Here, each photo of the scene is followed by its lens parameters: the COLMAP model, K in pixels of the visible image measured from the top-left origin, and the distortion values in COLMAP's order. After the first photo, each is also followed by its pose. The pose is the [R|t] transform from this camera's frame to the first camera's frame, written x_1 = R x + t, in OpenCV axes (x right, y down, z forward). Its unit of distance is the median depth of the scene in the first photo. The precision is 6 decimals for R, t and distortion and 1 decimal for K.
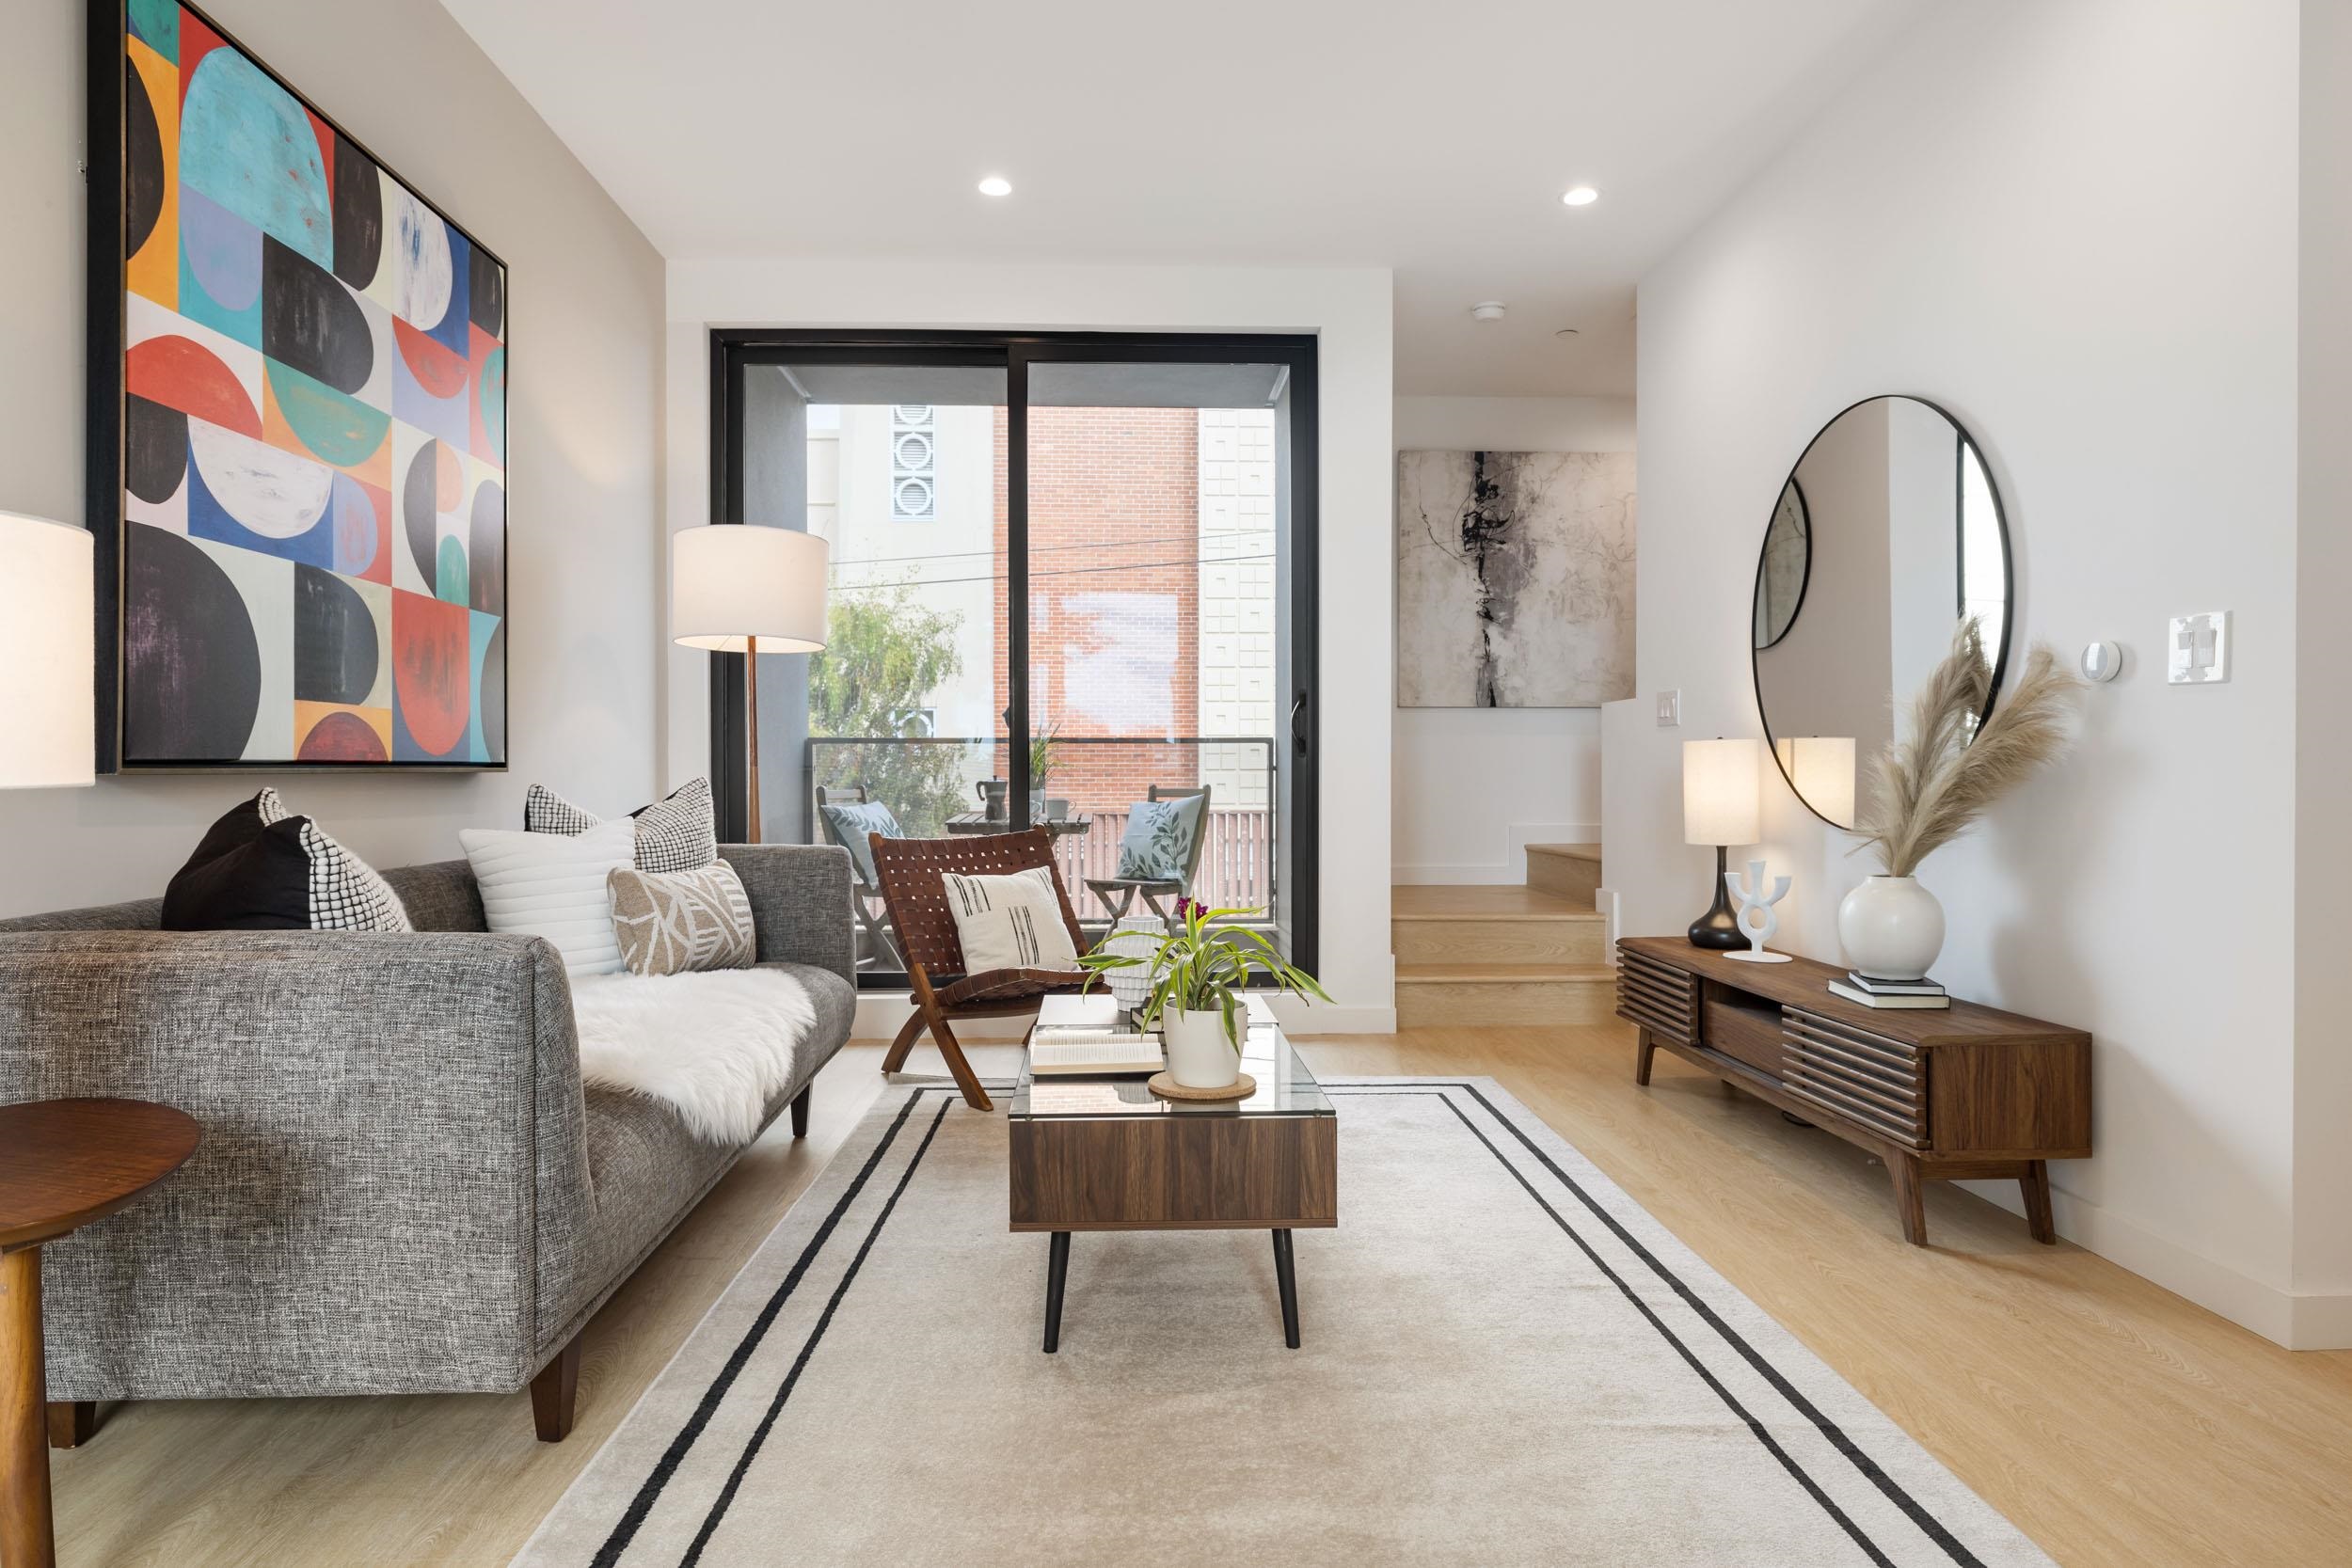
lens RADIAL K [[1291.3, 0, 1131.1], [0, 1291.3, 778.0], [0, 0, 1]] dist [-0.000738, -0.000030]
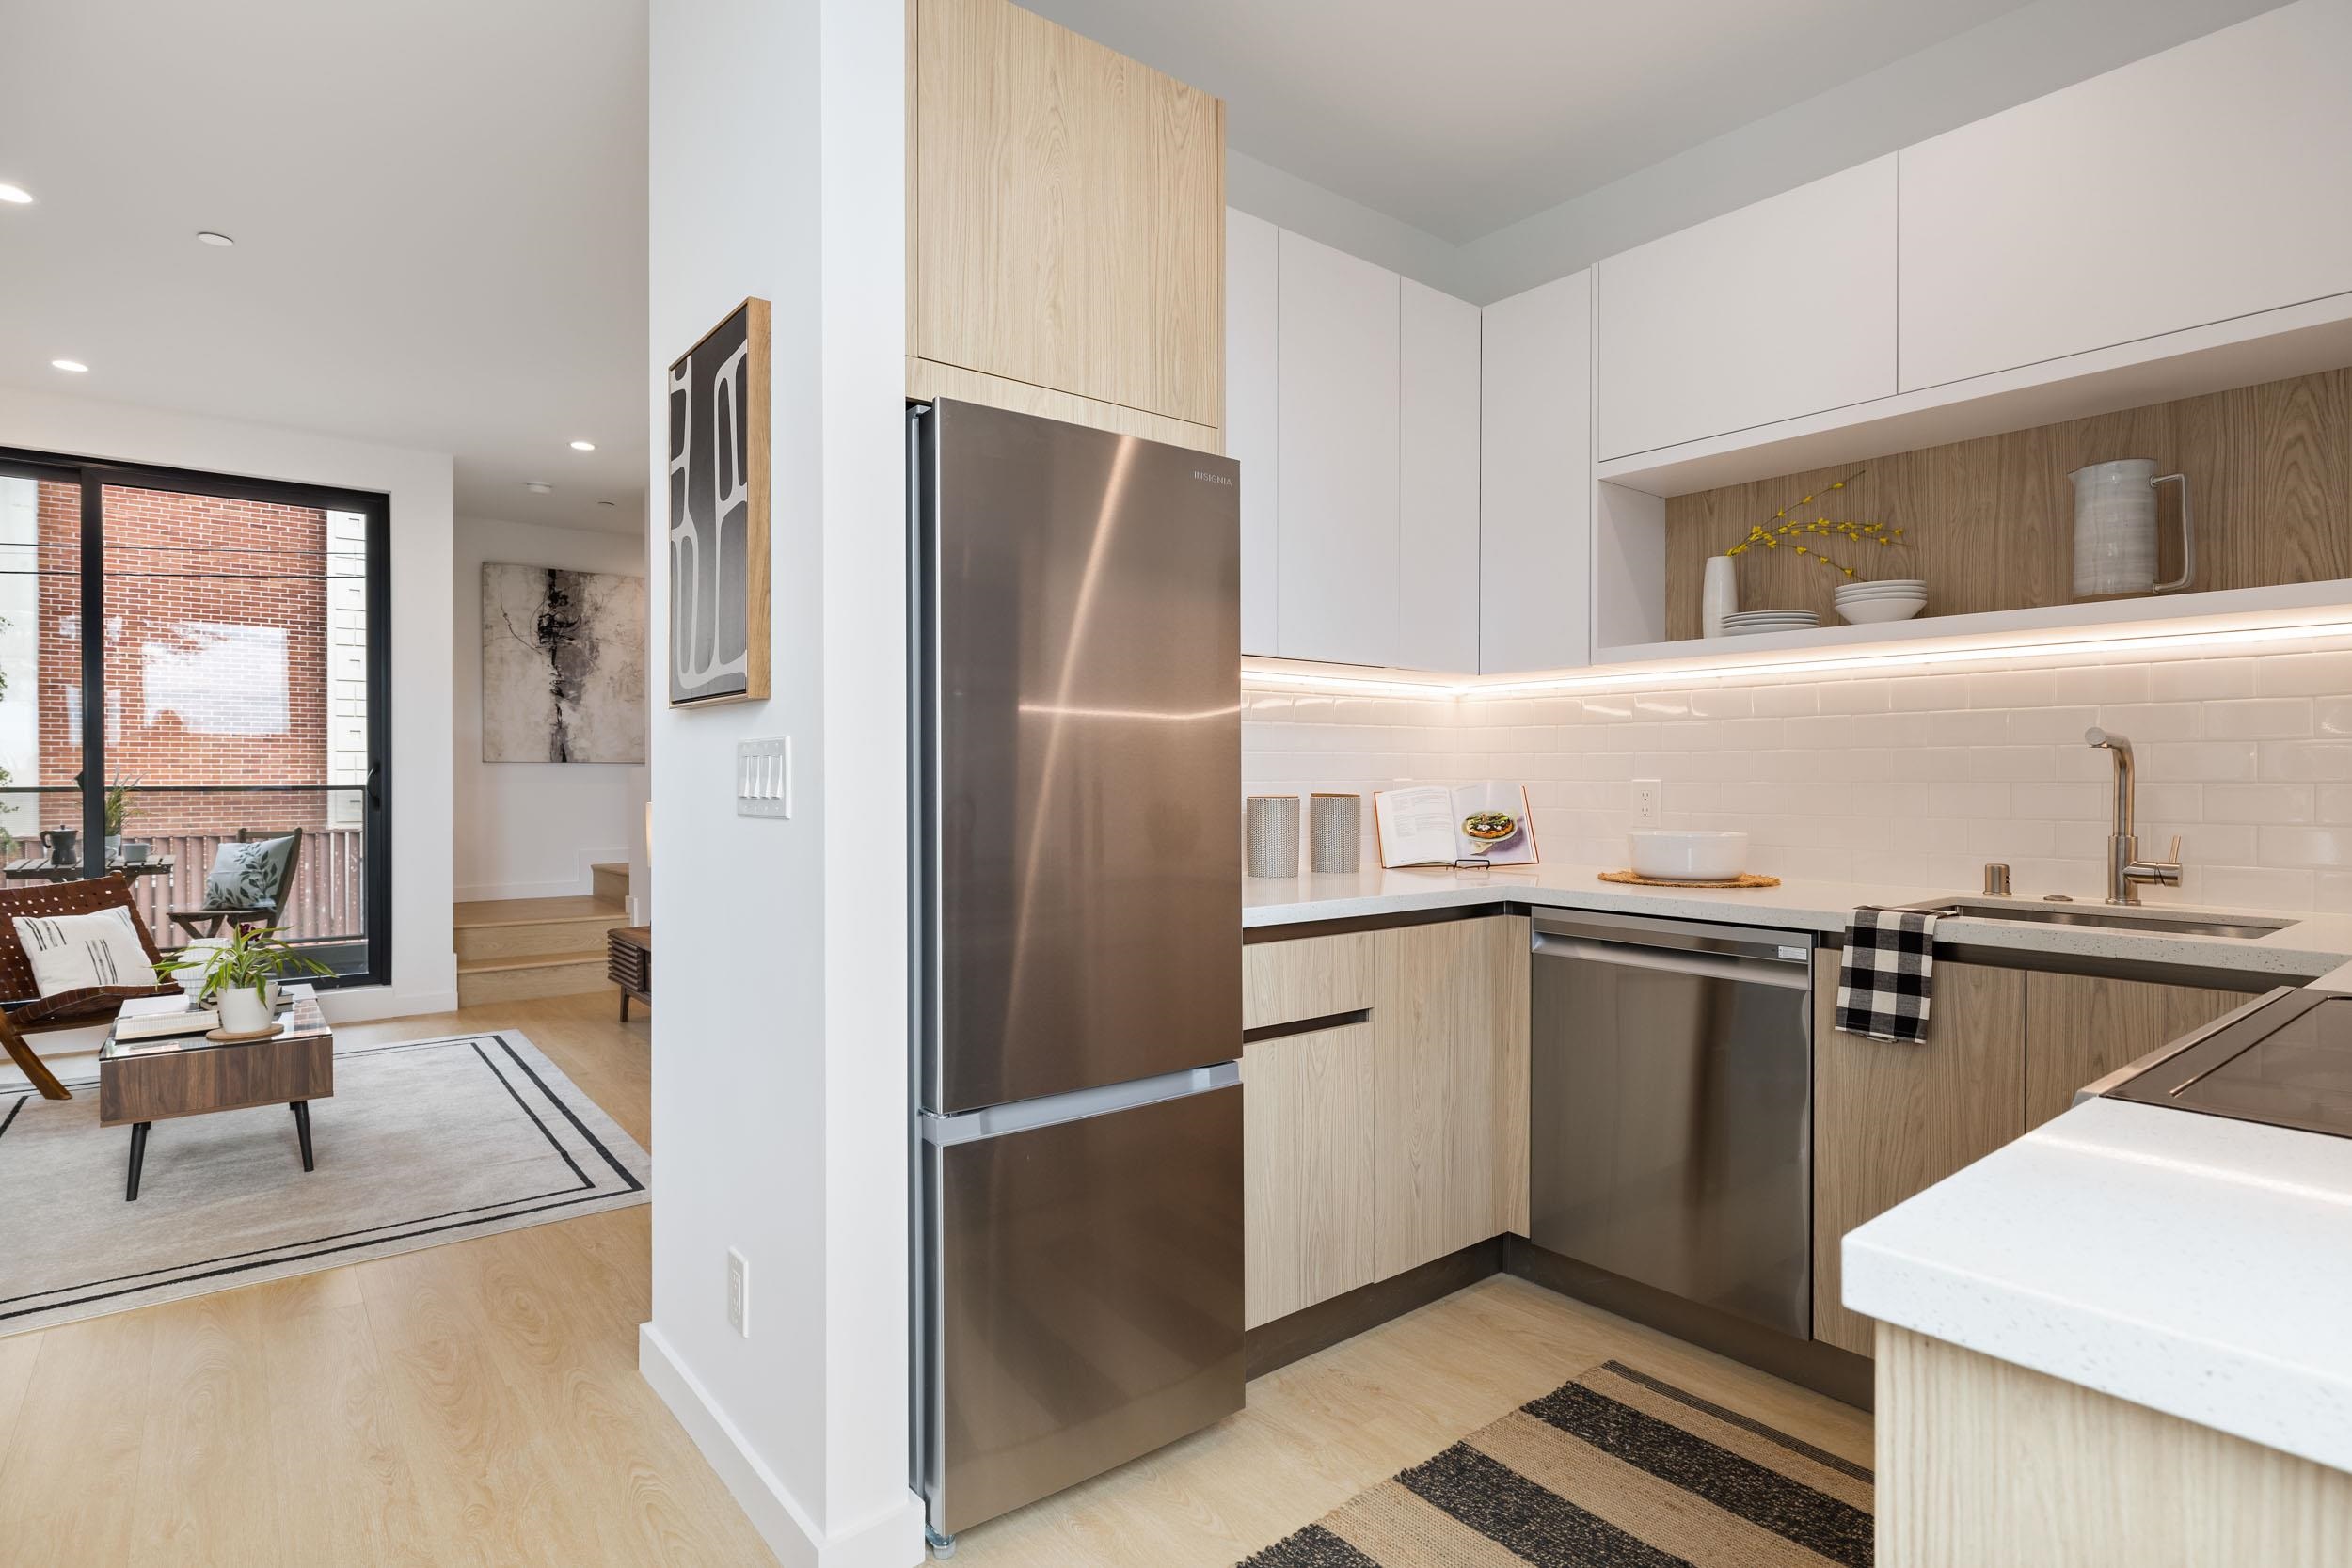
lens RADIAL K [[1221.7, 0, 1169.0], [0, 1221.7, 779.0], [0, 0, 1]] dist [-0.002622, 0.000080]
pose [[0.798473, -0.001036, 0.602029, 0.027382], [0.002709, 0.999995, -0.001872, -0.043729], [-0.602024, 0.003125, 0.798472, -0.485923]]
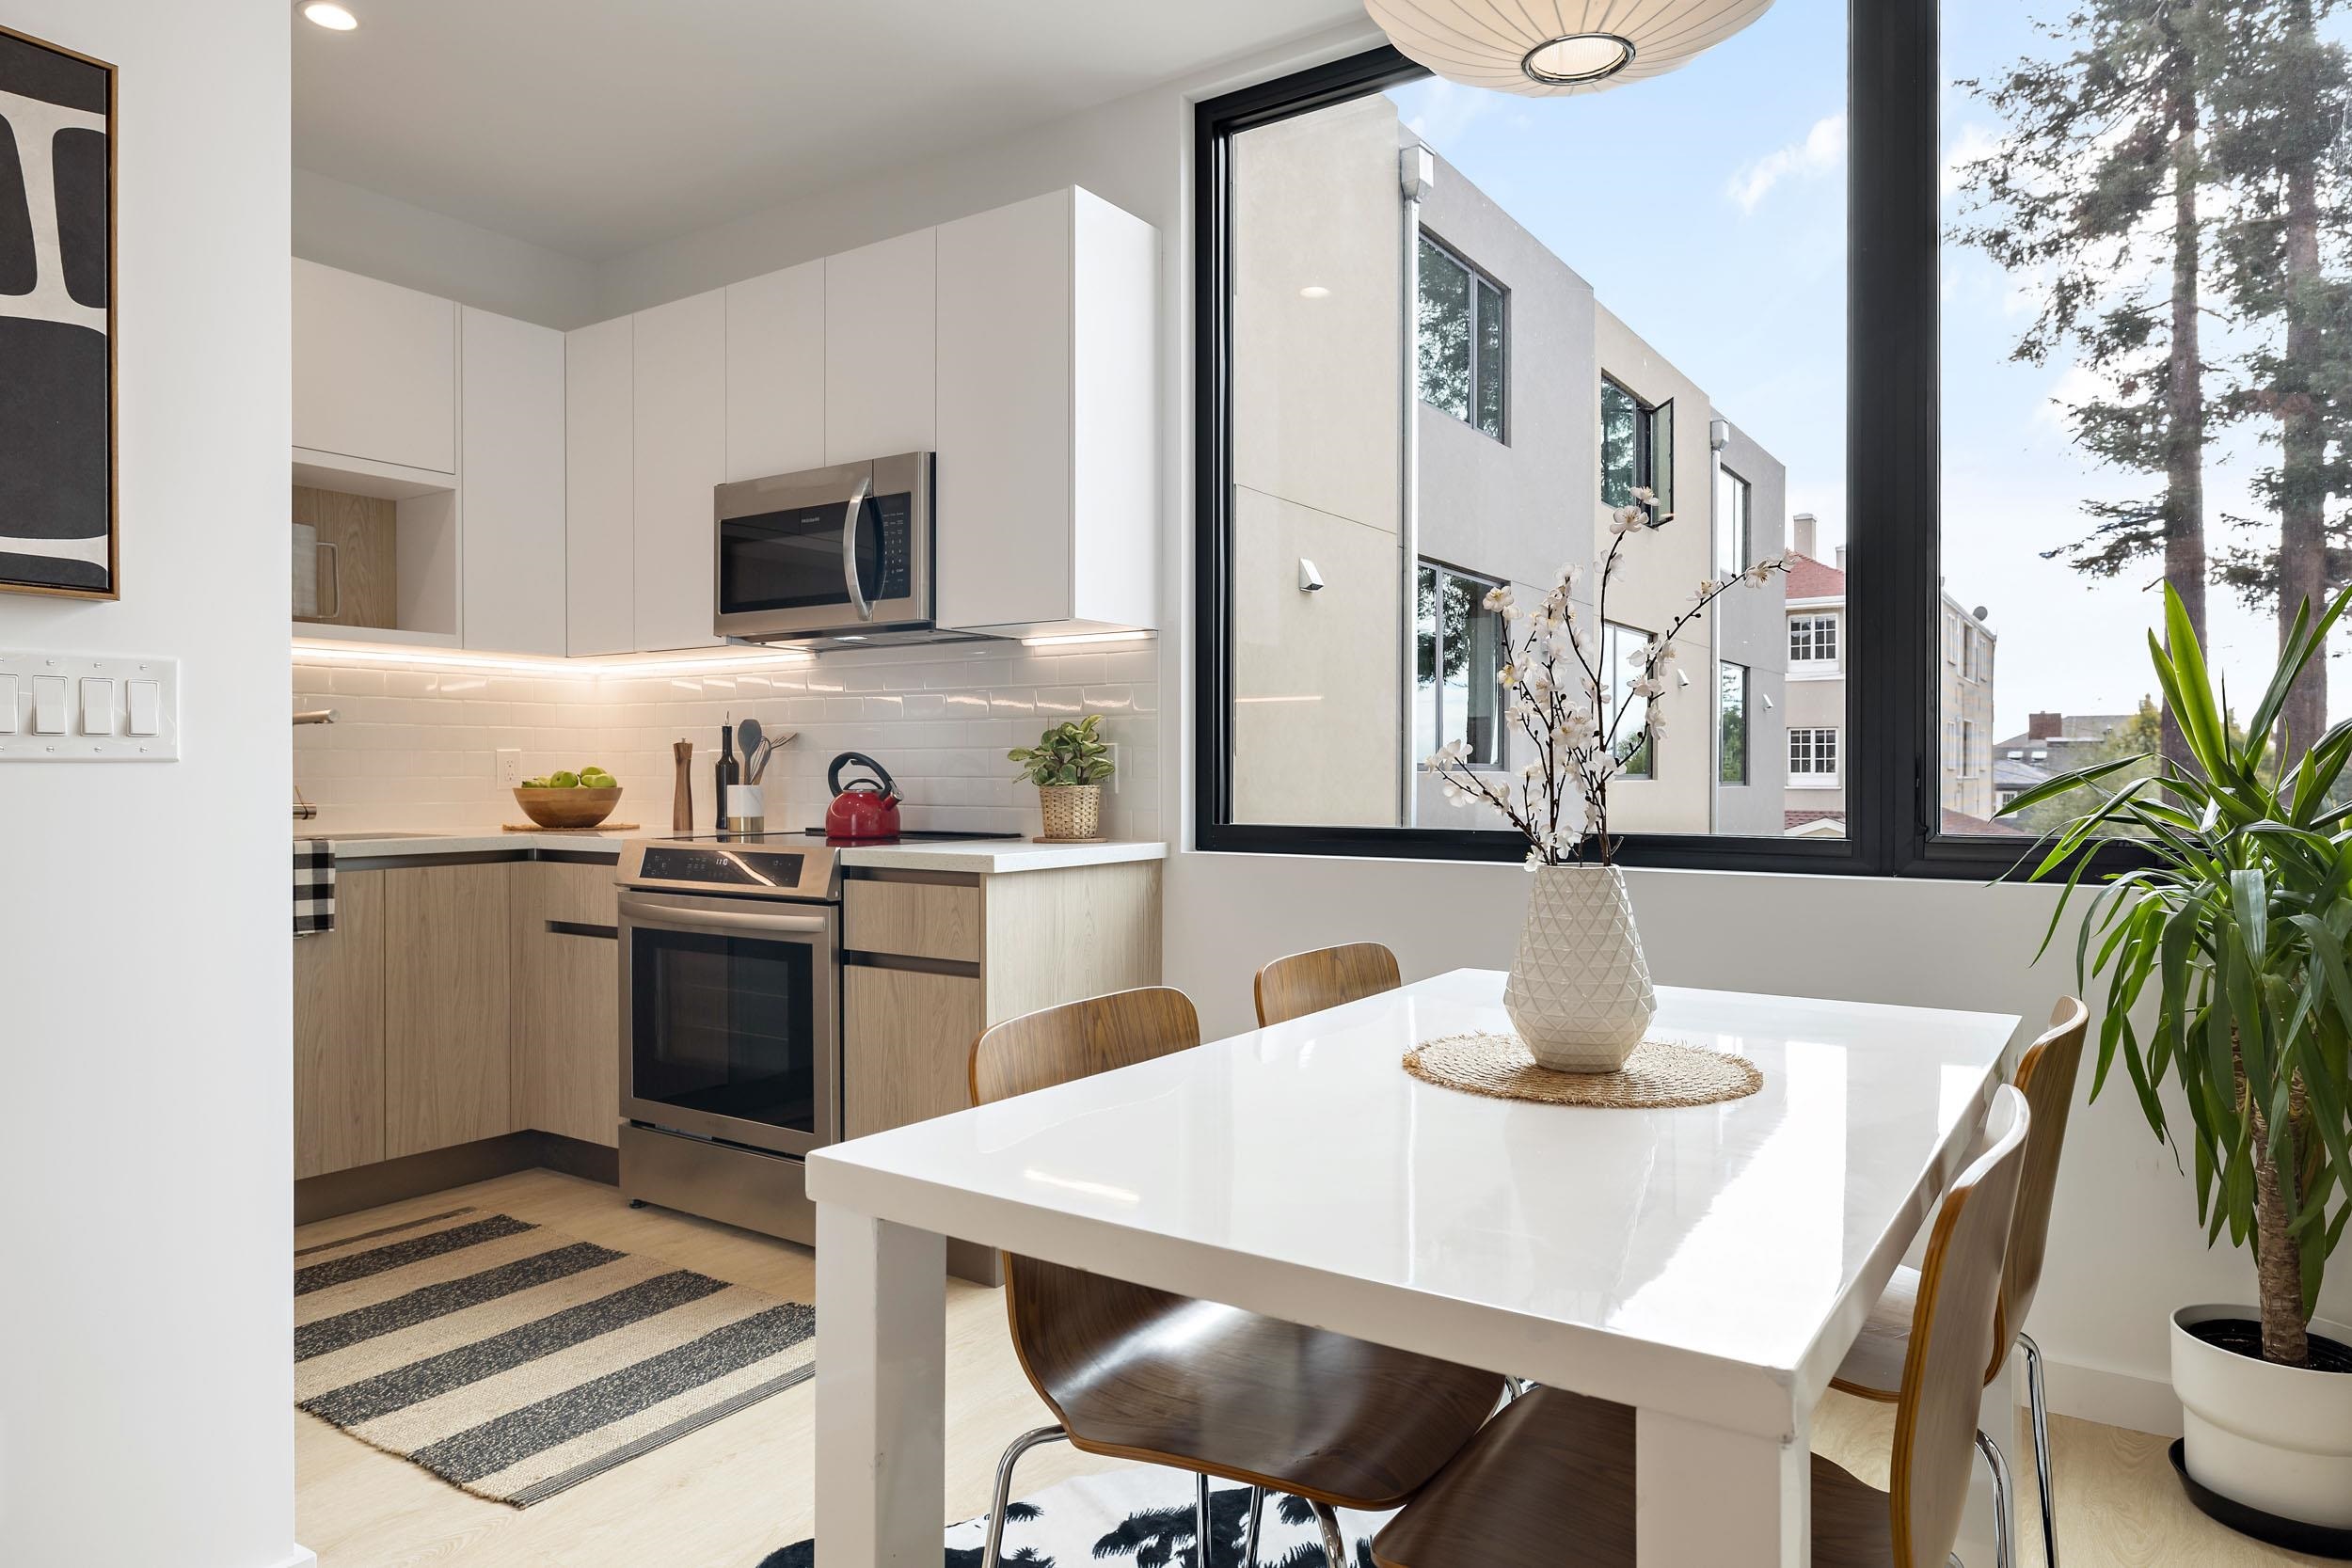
lens RADIAL K [[1431.5, 0, 1152.1], [0, 1431.5, 788.8], [0, 0, 1]] dist [-0.007870, 0.003373]
pose [[-0.809644, -0.004966, 0.586900, -0.258812], [0.004978, 0.999870, 0.015329, -0.028824], [-0.586900, 0.015333, -0.809514, 0.061931]]
